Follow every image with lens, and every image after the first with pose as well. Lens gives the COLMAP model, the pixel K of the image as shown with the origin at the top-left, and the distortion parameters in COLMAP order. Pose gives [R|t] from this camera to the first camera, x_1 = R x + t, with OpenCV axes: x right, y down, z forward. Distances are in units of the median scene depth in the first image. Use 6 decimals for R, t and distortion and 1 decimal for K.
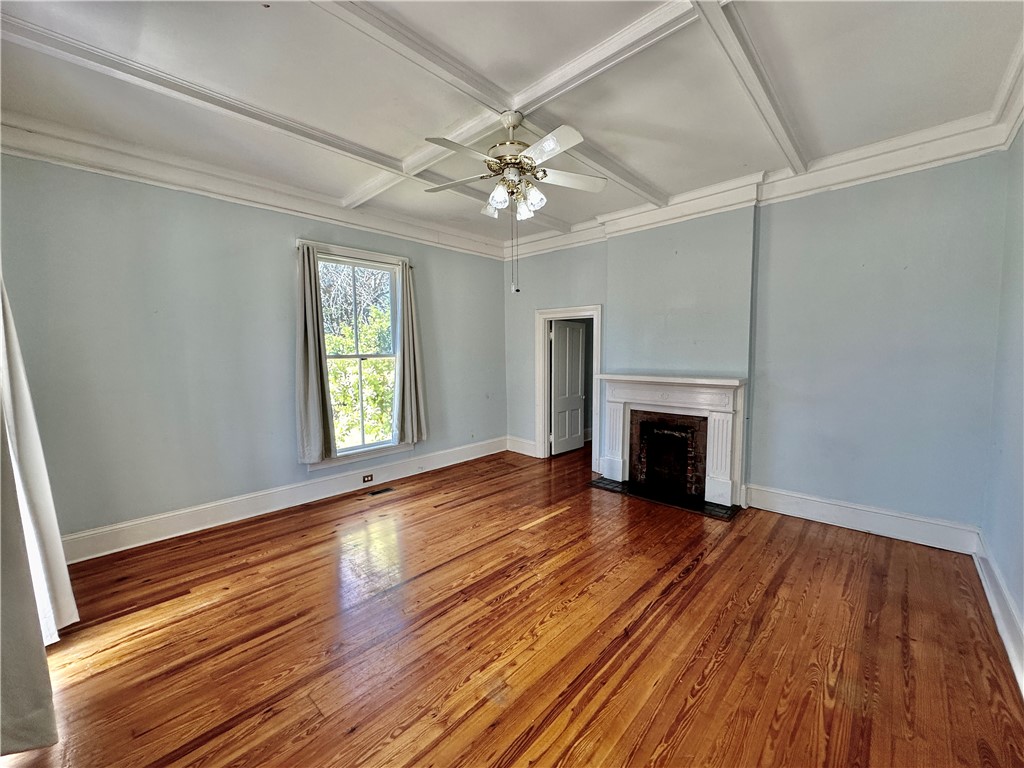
lens RADIAL K [[413.2, 0, 510.3], [0, 413.2, 388.4], [0, 0, 1]] dist [-0.001347, -0.000316]
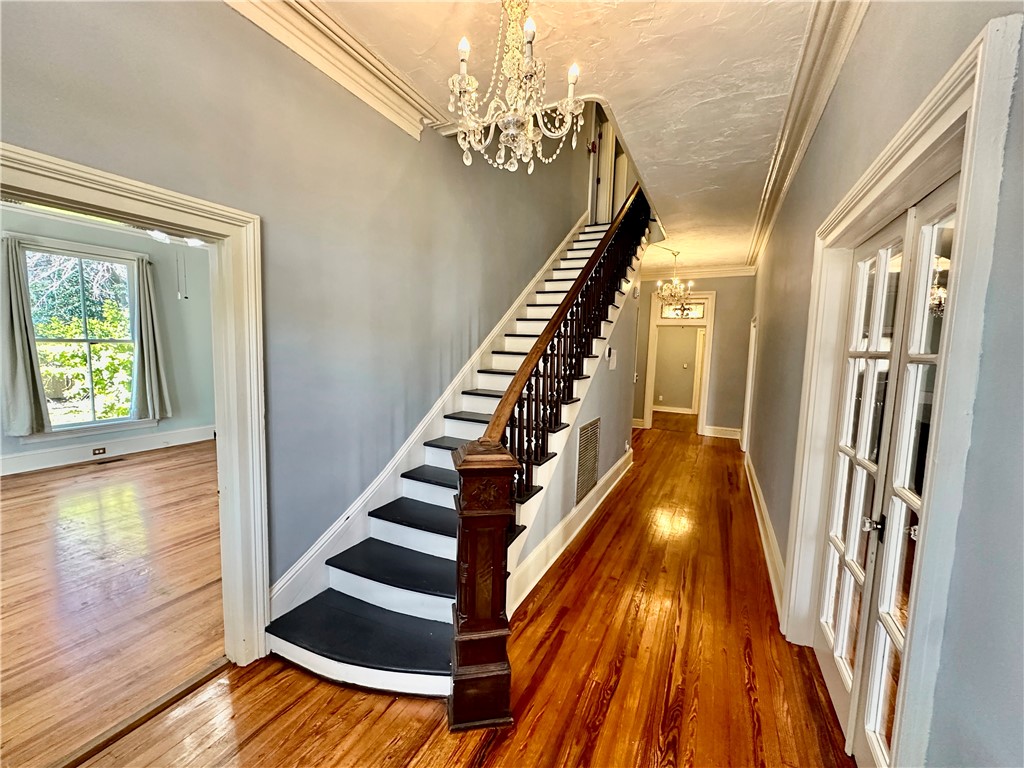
lens RADIAL K [[413.2, 0, 512.3], [0, 413.2, 383.6], [0, 0, 1]] dist [-0.001347, -0.000316]
pose [[0.958281, 0.005885, 0.285767, 0.515512], [-0.010014, 0.999866, 0.012988, 0.014312], [-0.285652, -0.015308, 0.958211, -0.481359]]
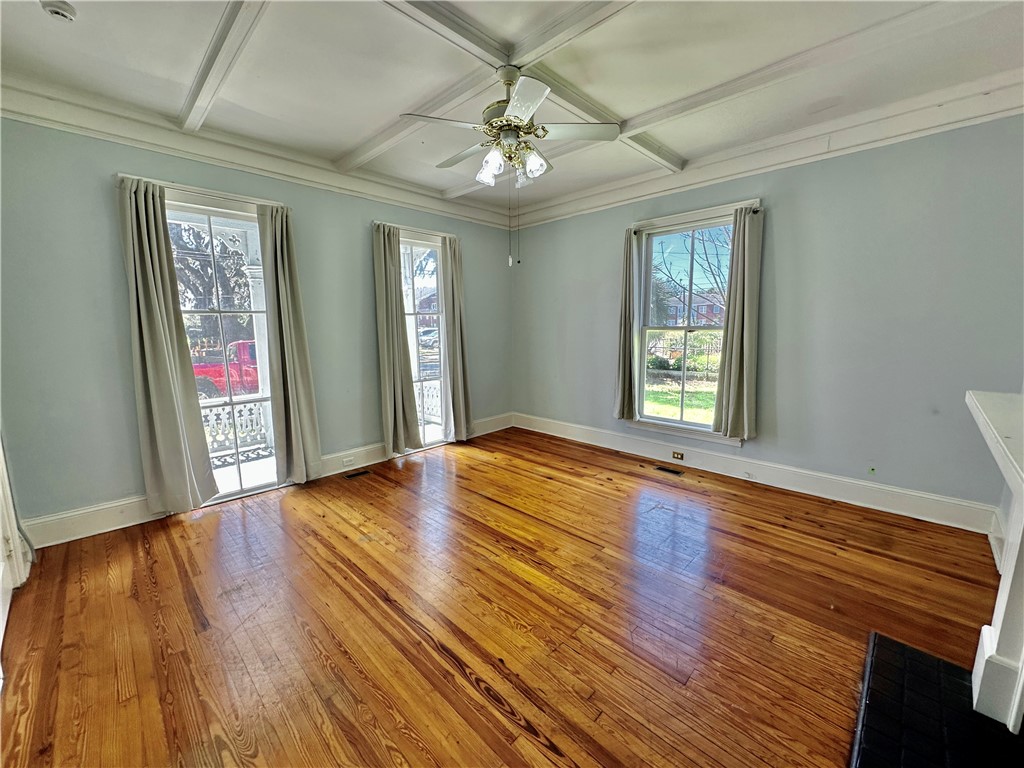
lens RADIAL K [[413.2, 0, 511.0], [0, 413.2, 382.0], [0, 0, 1]] dist [-0.001347, -0.000316]
pose [[-0.026093, 0.149101, -0.988478, 0.761678], [-0.077841, 0.985509, 0.150708, -0.084738], [0.996624, 0.080876, -0.014109, 0.792023]]
